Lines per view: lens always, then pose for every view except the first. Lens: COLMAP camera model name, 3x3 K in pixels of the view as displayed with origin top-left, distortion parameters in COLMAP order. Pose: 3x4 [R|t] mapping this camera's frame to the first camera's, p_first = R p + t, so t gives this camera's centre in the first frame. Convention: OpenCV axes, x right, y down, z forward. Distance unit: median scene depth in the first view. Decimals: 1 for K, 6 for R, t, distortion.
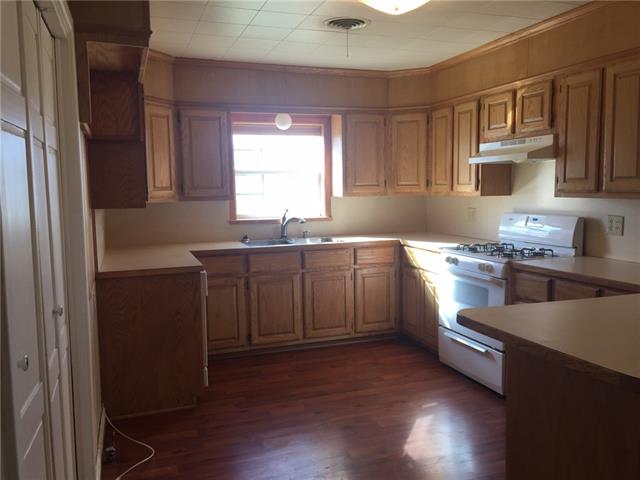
lens RADIAL K [[539.6, 0, 320.0], [0, 539.6, 240.0], [0, 0, 1]] dist [0.076383, -0.100820]
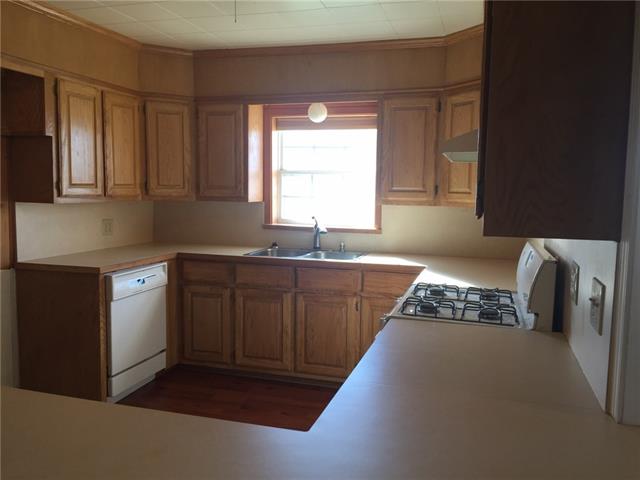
lens RADIAL K [[539.6, 0, 320.0], [0, 539.6, 240.0], [0, 0, 1]] dist [0.076383, -0.100820]
pose [[0.806884, 0.085544, -0.584483, 0.480481], [-0.089639, 0.995732, 0.021987, -0.041954], [0.583870, 0.034652, 0.811108, 0.341936]]
